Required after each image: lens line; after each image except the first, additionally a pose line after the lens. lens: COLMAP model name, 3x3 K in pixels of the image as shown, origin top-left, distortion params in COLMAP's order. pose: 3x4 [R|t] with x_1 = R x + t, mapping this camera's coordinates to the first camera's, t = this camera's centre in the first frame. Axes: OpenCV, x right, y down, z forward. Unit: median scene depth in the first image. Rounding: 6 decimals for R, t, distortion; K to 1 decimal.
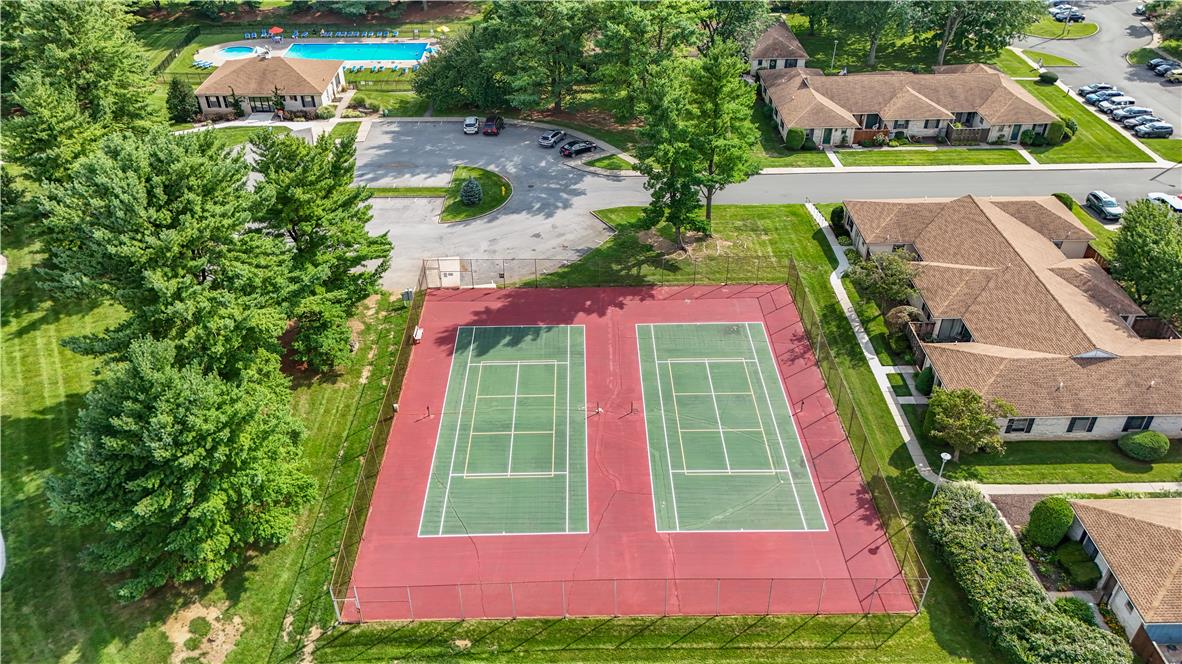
lens RADIAL K [[917.5, 0, 591.6], [0, 917.5, 334.2], [0, 0, 1]] dist [0.060243, -0.052854]
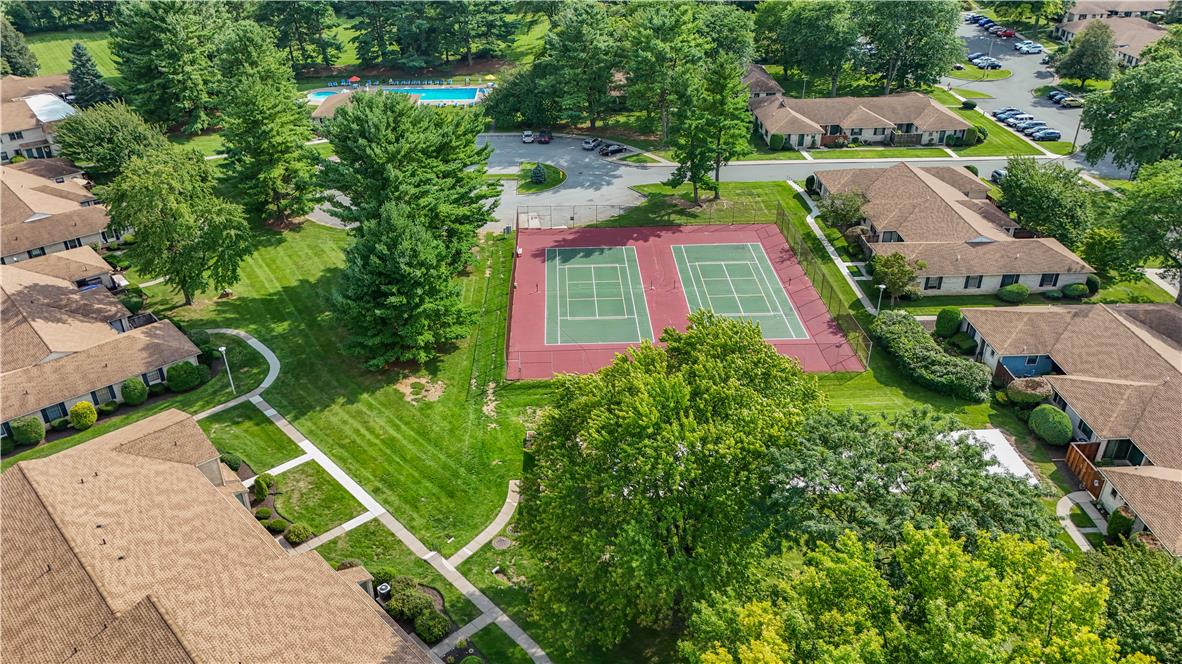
lens RADIAL K [[917.5, 0, 589.7], [0, 917.5, 334.0], [0, 0, 1]] dist [0.060243, -0.052854]
pose [[0.999755, -0.010089, 0.019706, -0.095120], [0.011904, 0.995474, -0.094290, 0.230003], [-0.018665, 0.094502, 0.995350, -0.354435]]
